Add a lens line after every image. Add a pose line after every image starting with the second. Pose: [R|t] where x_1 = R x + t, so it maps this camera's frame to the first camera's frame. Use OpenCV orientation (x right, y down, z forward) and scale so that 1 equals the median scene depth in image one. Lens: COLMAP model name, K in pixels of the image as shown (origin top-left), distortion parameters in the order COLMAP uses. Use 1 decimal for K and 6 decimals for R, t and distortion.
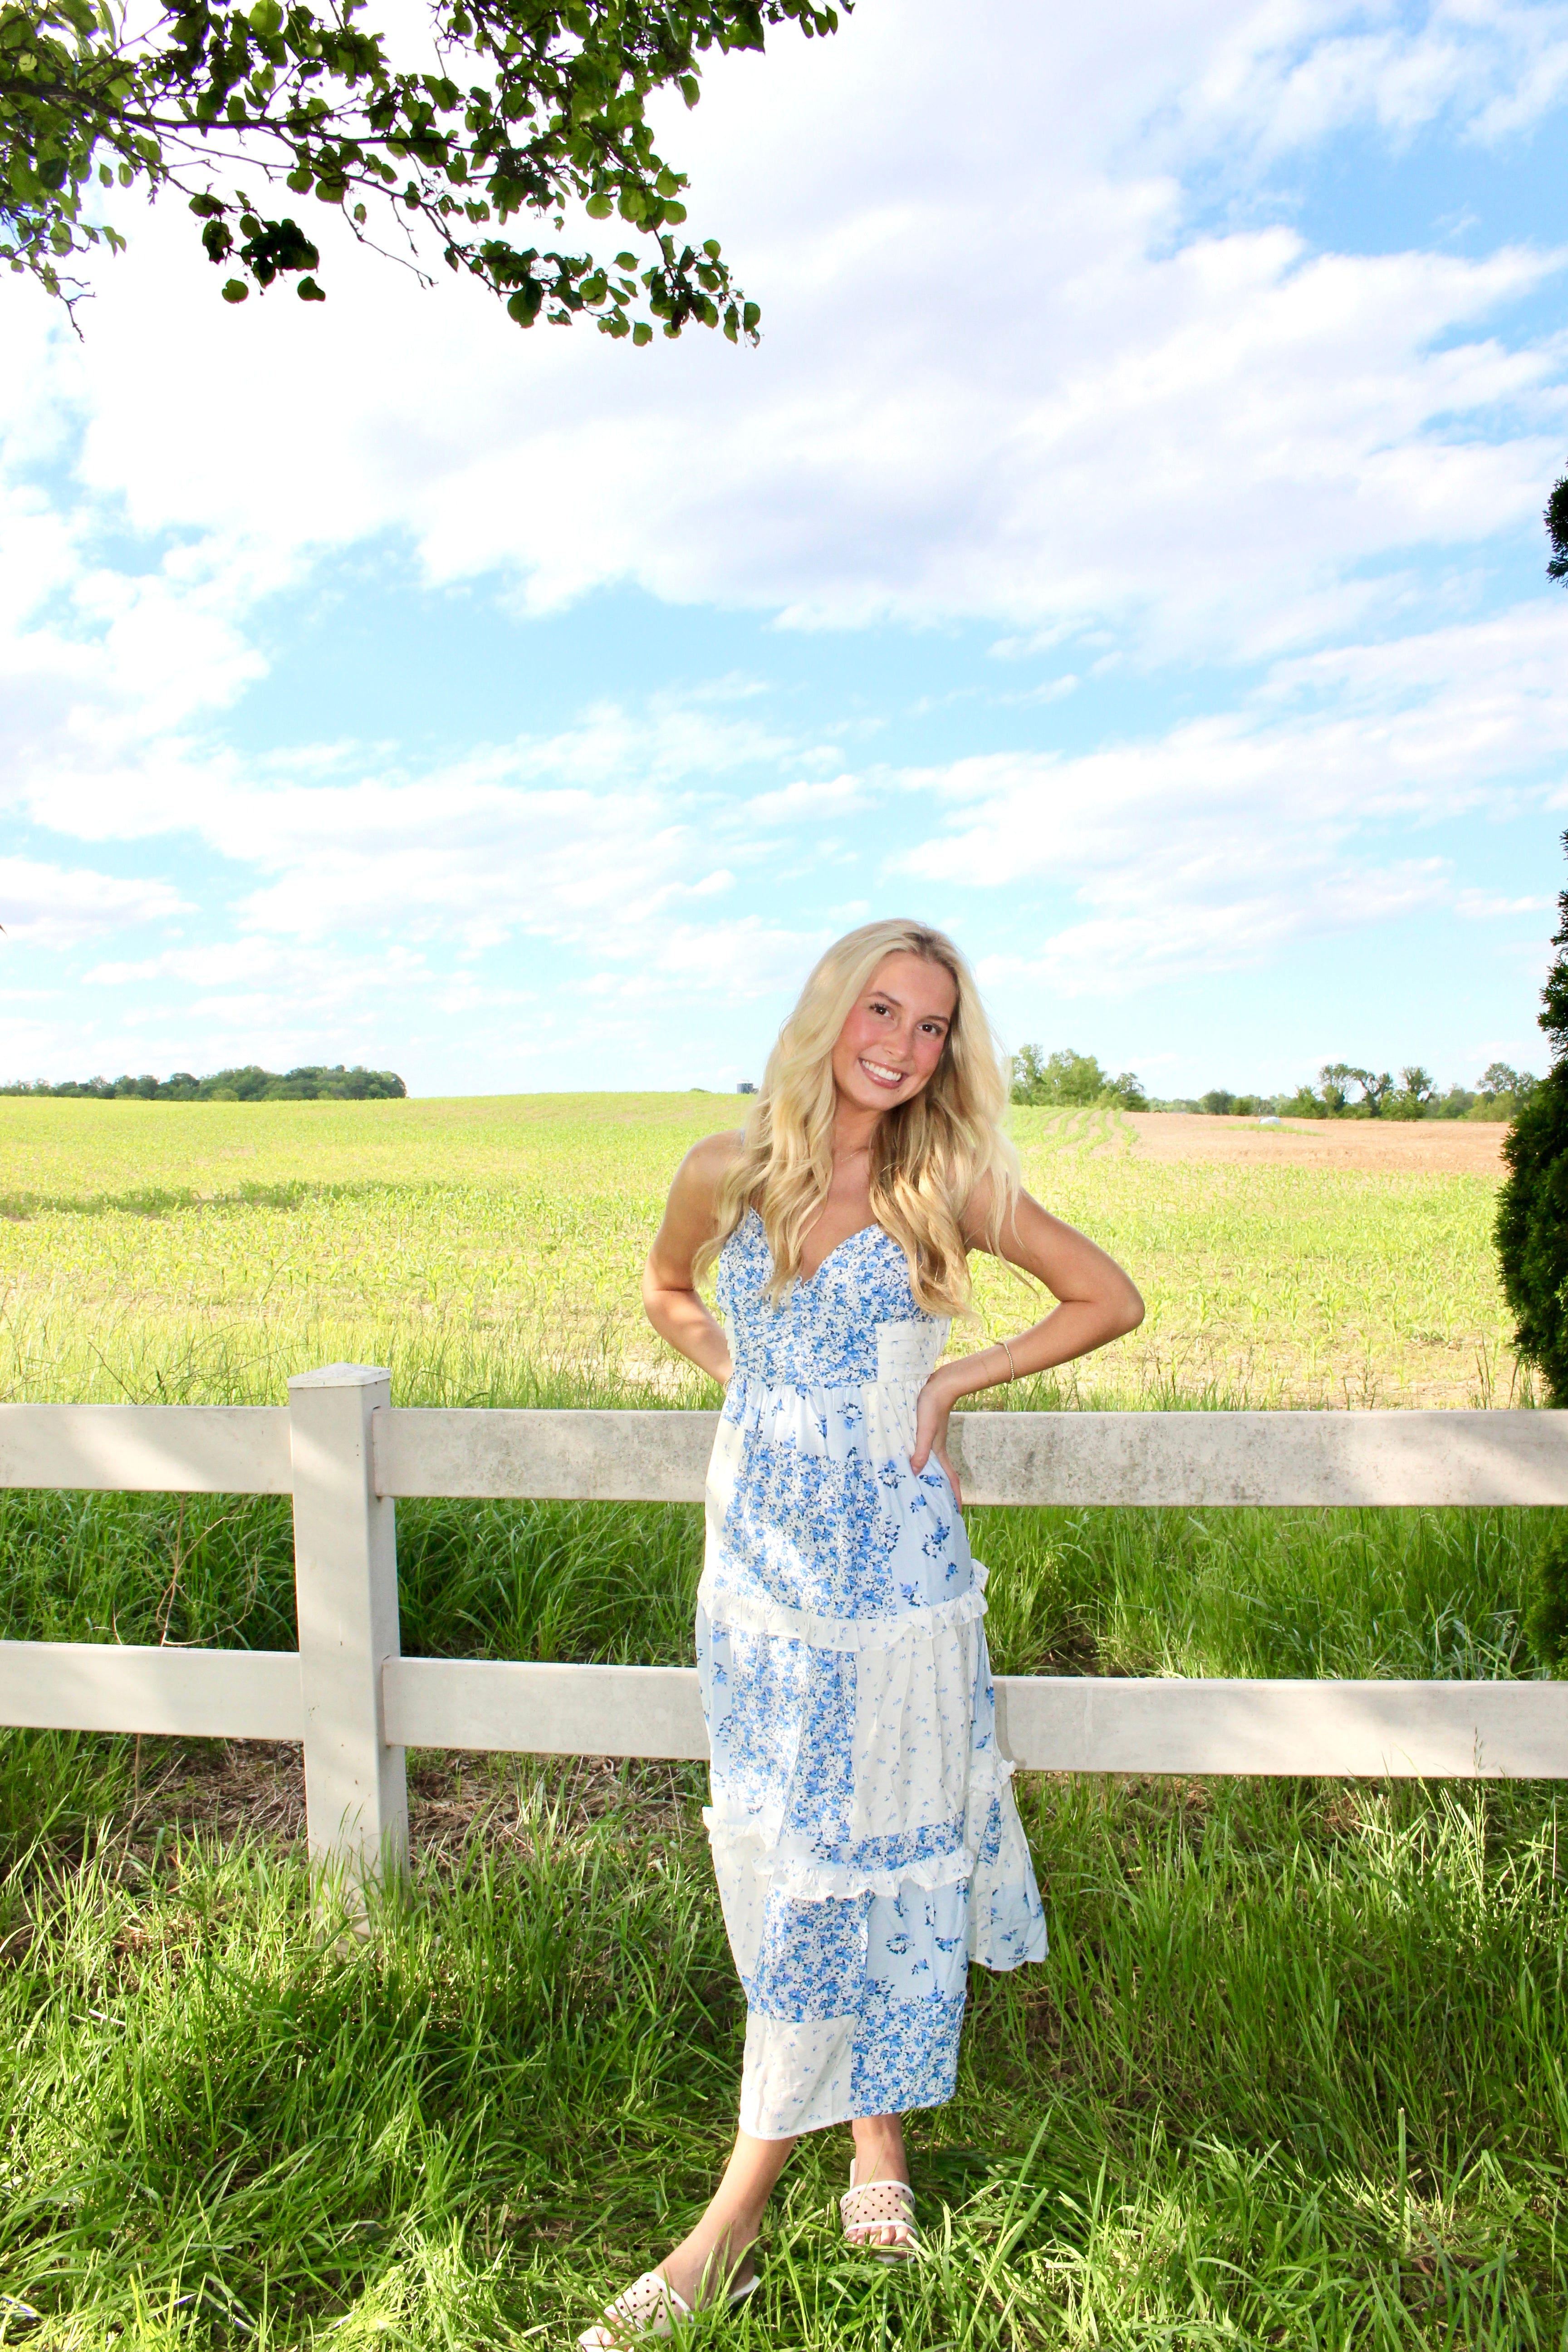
lens RADIAL K [[3002.3, 0, 812.3], [0, 3002.3, 1124.6], [0, 0, 1]] dist [-0.143673, 0.245086]
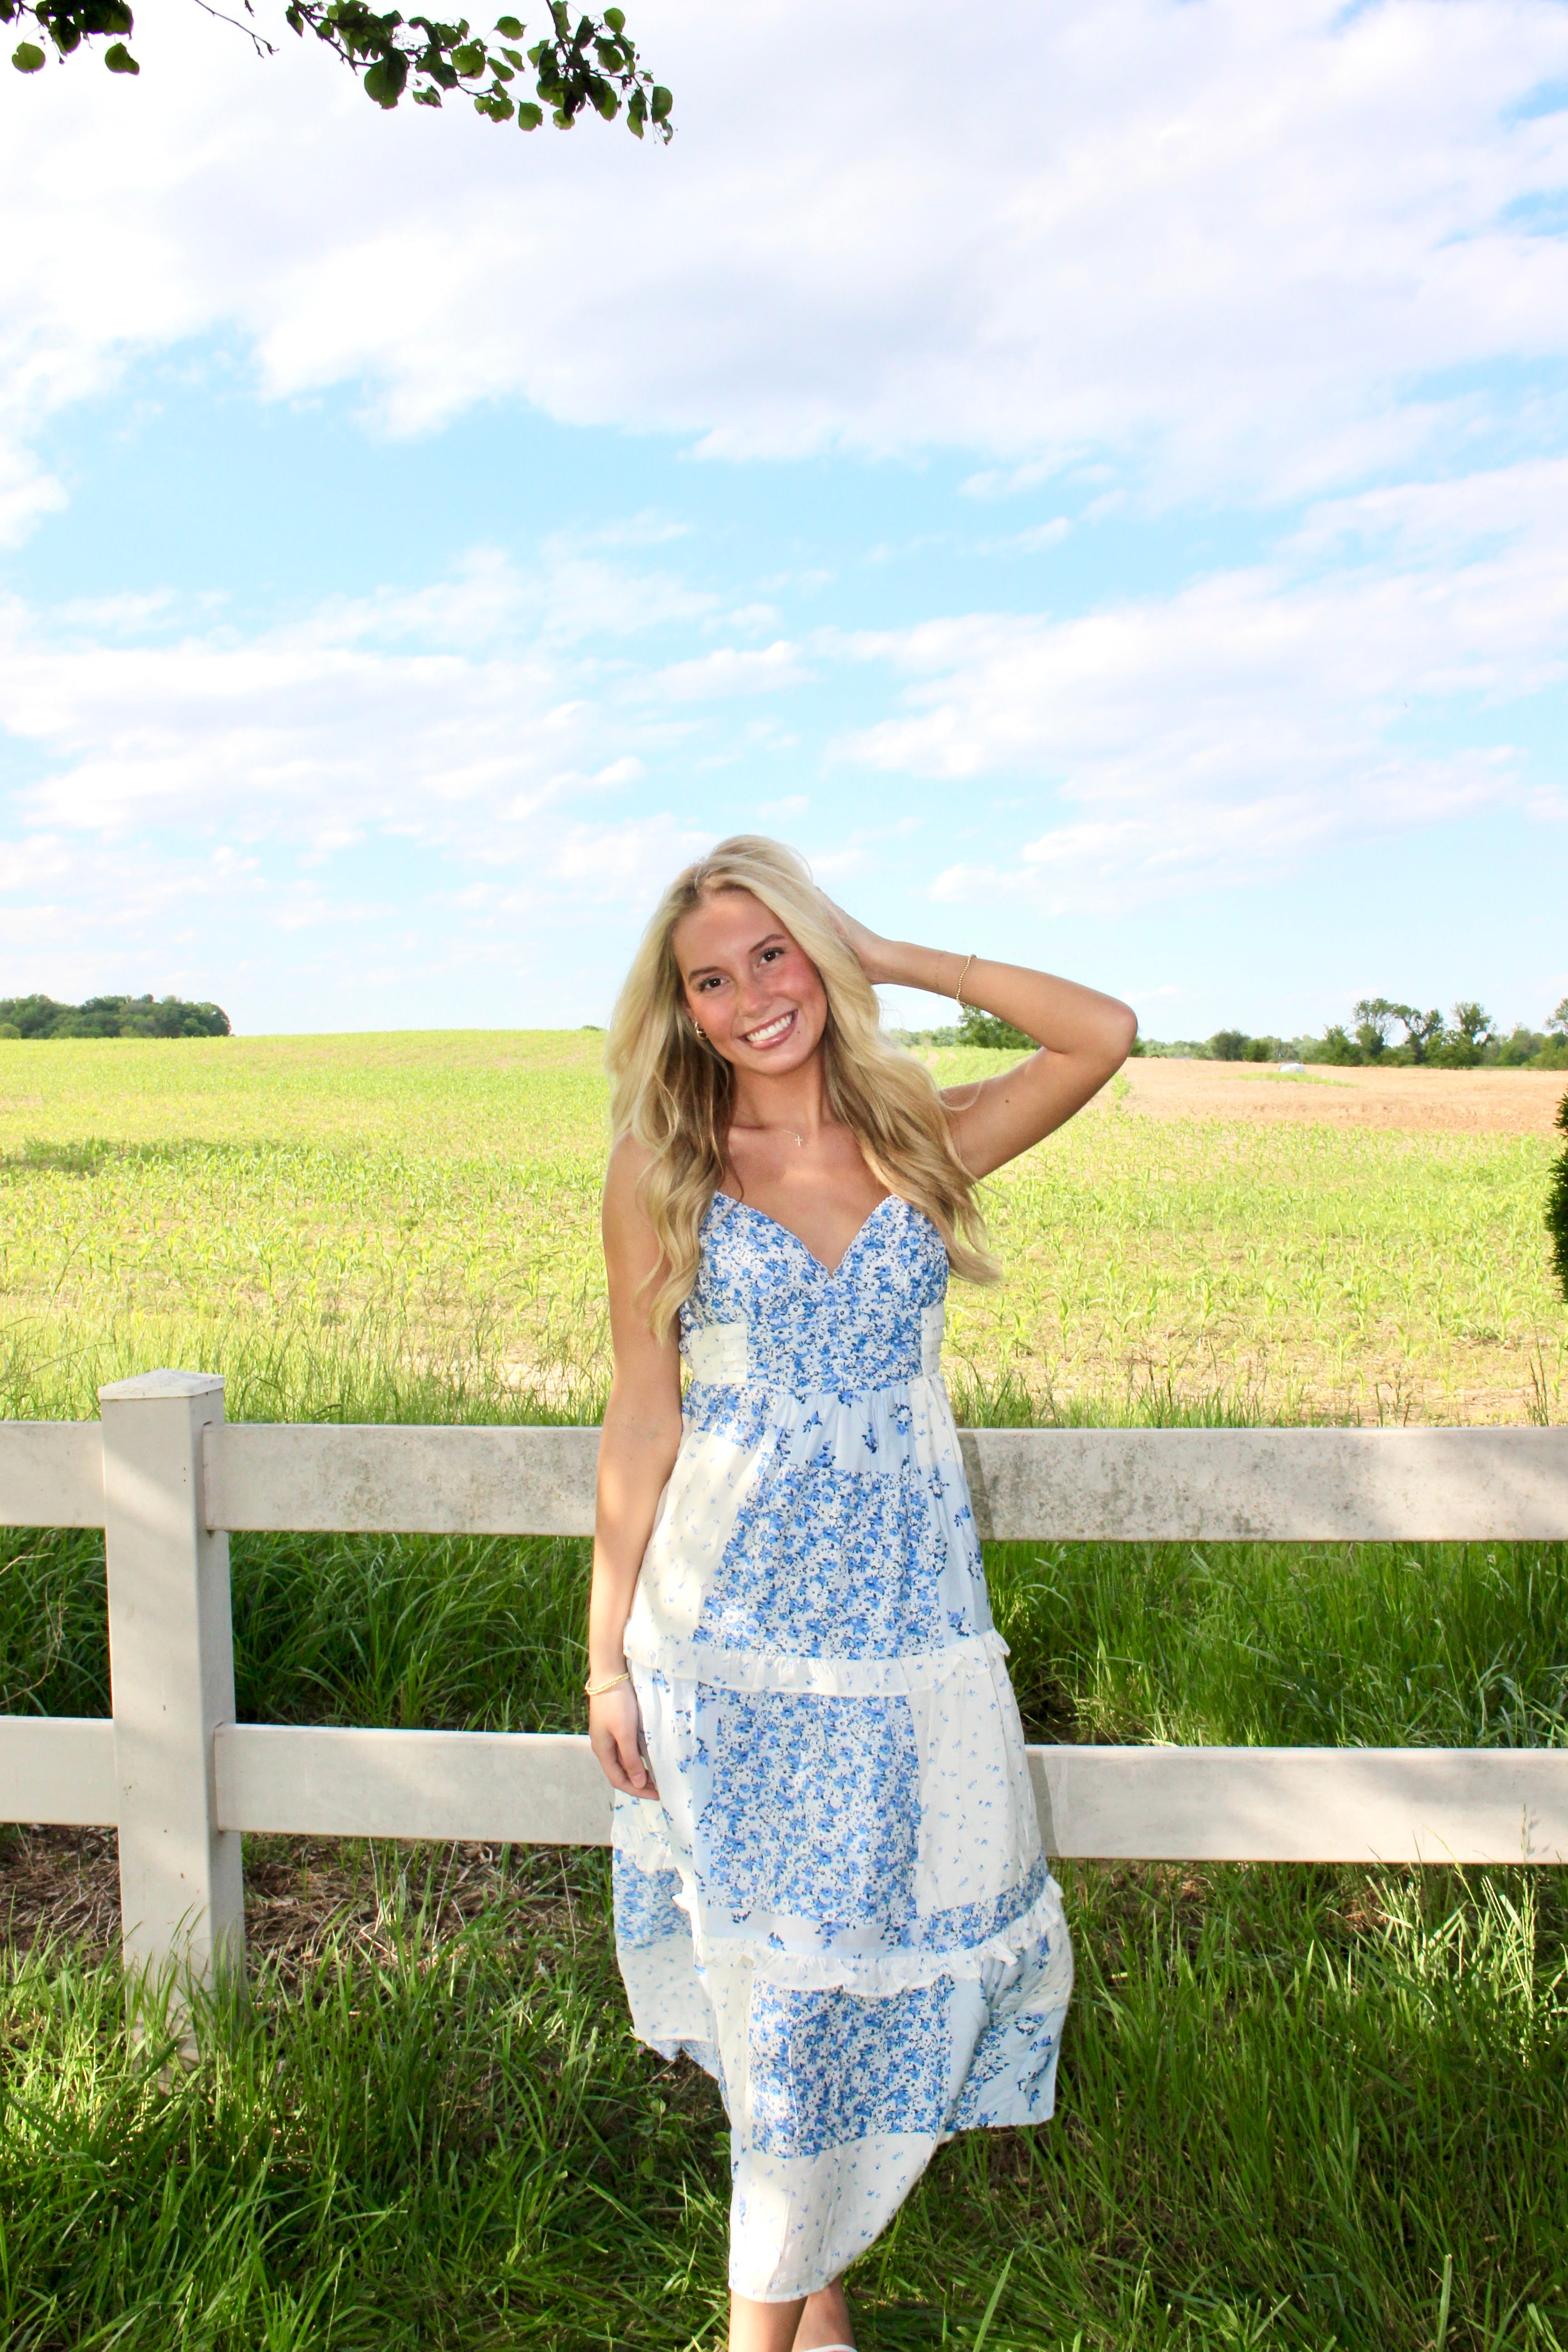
lens RADIAL K [[3704.6, 0, 930.4], [0, 3704.6, 1162.5], [0, 0, 1]] dist [-0.123980, 0.087447]
pose [[0.998569, 0.002264, 0.053431, 0.000081], [-0.003641, 0.999663, 0.025700, -0.003691], [-0.053355, -0.025858, 0.998241, -0.020425]]
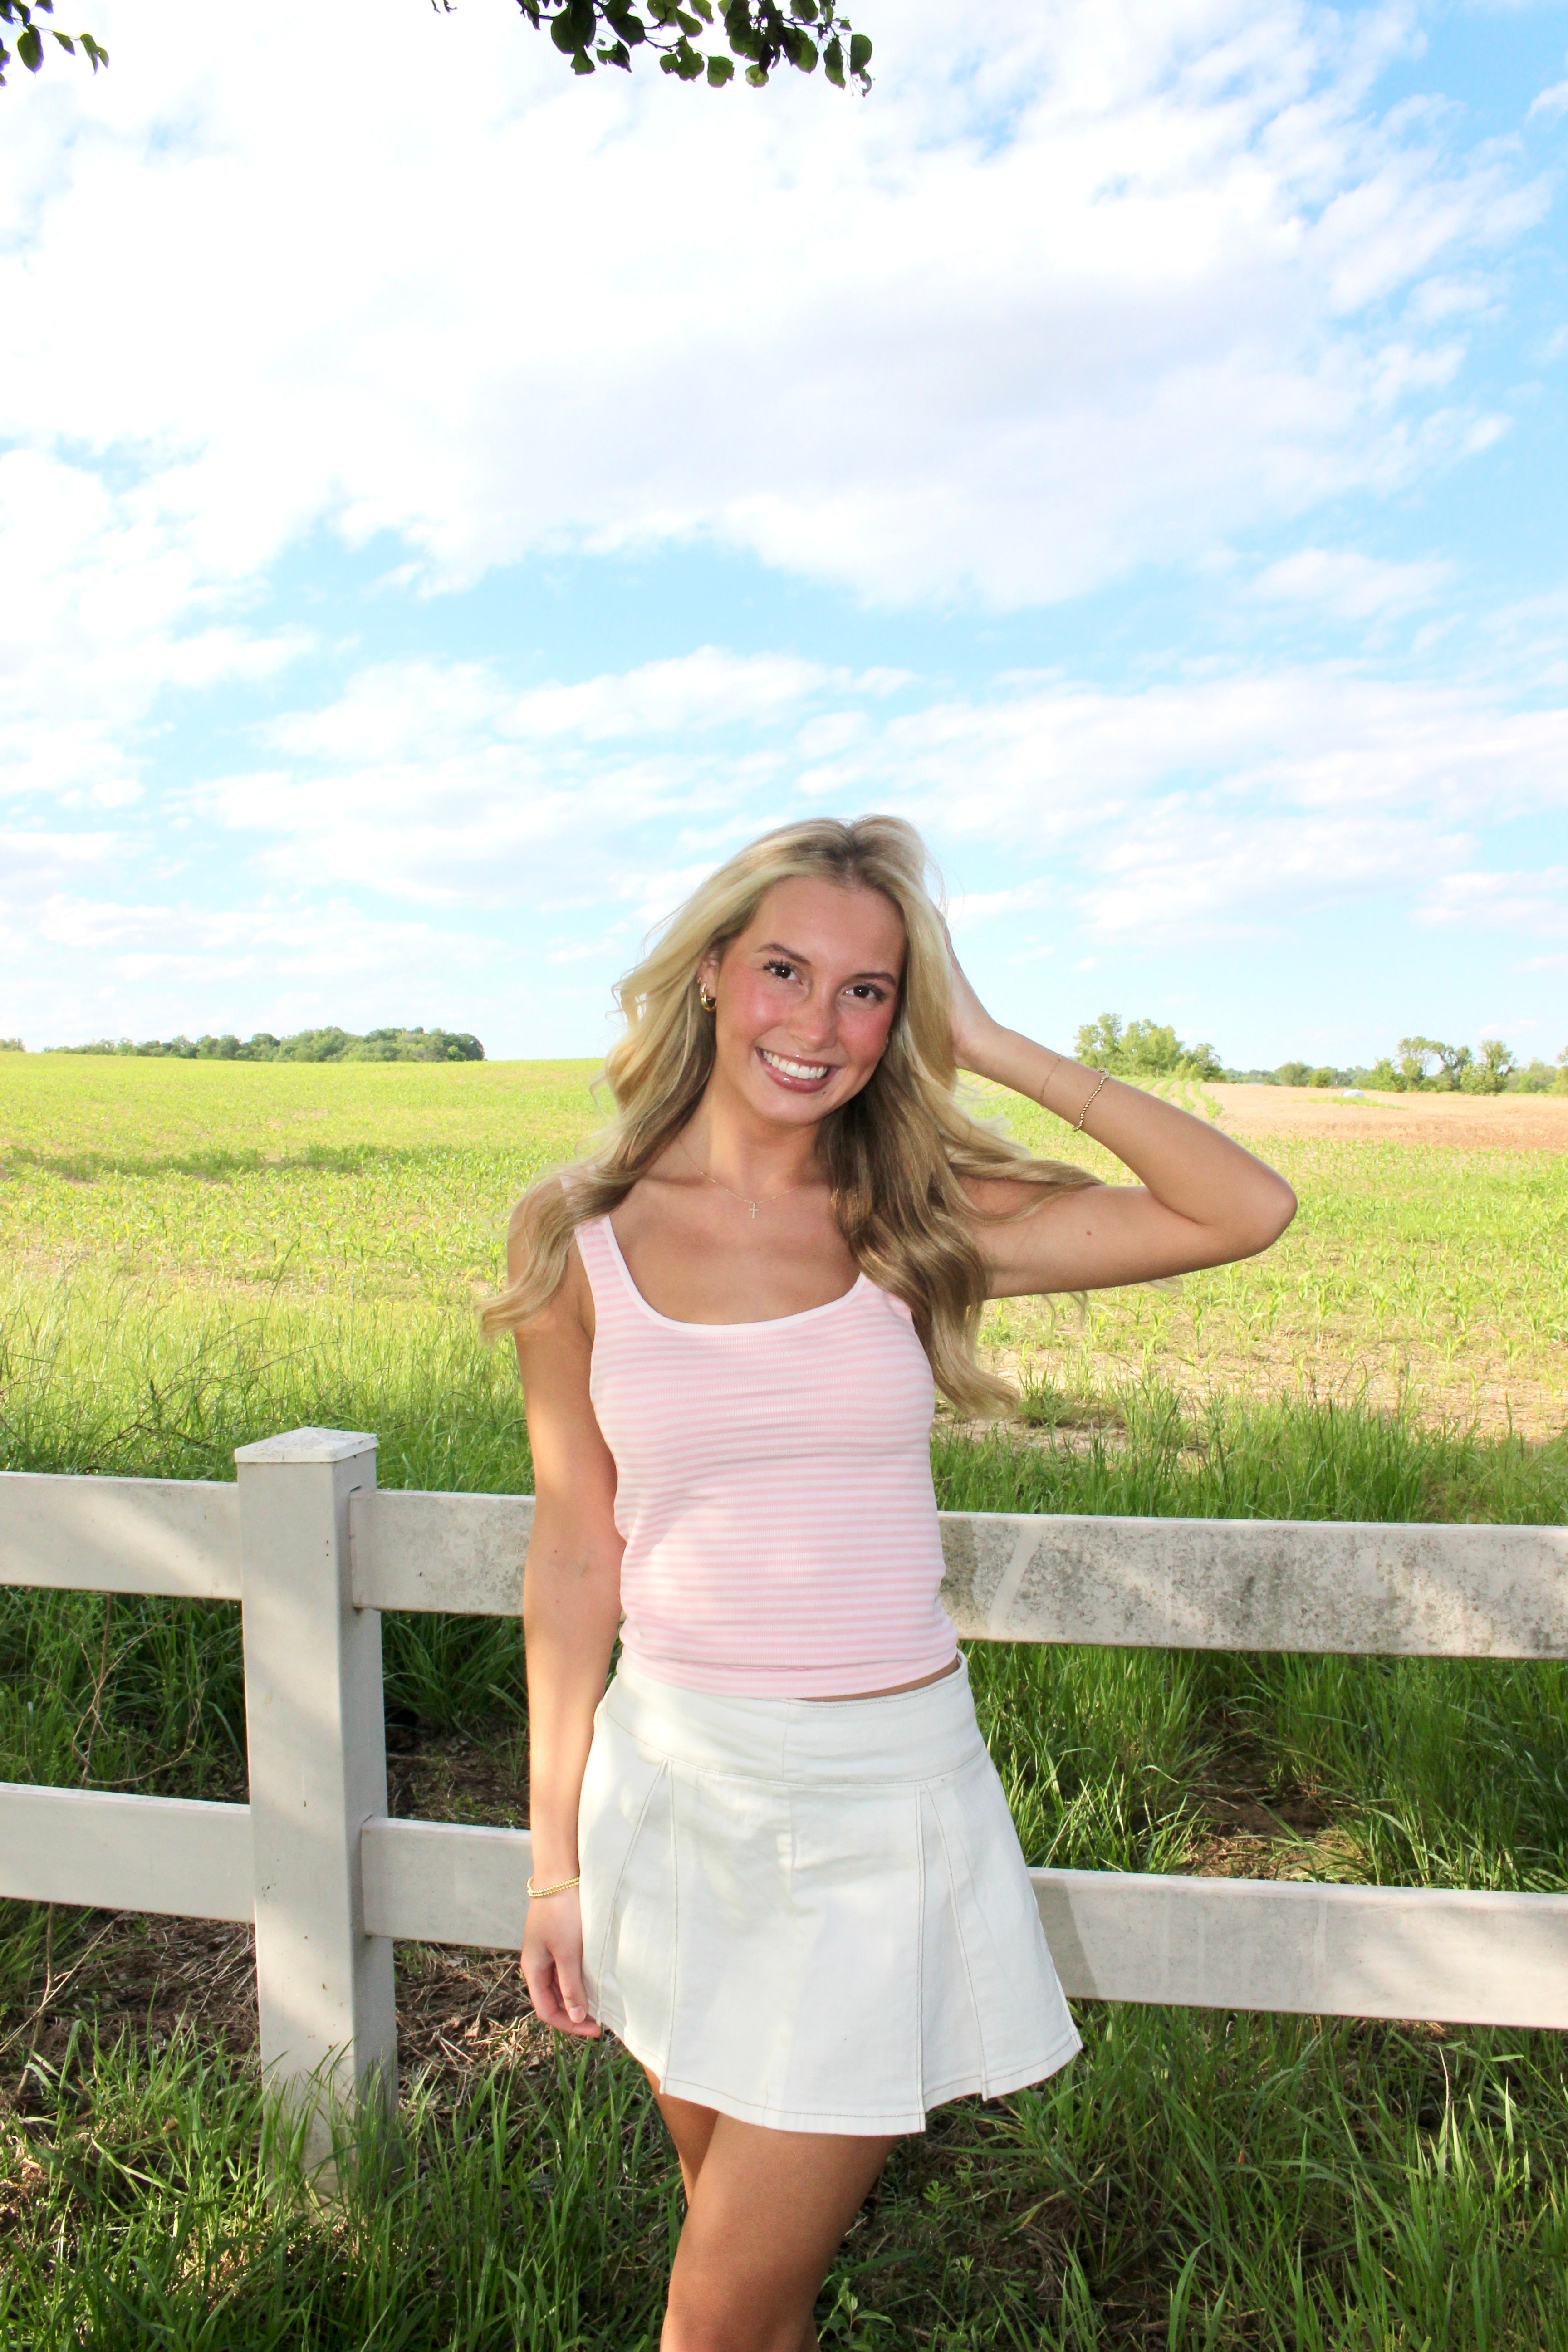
lens RADIAL K [[2748.0, 0, 703.4], [0, 2748.0, 1182.2], [0, 0, 1]] dist [-0.158505, 0.255421]
pose [[0.997976, 0.012875, -0.062272, -0.015820], [-0.010669, 0.999308, 0.035637, -0.005869], [0.062688, -0.034901, 0.997423, 0.306594]]
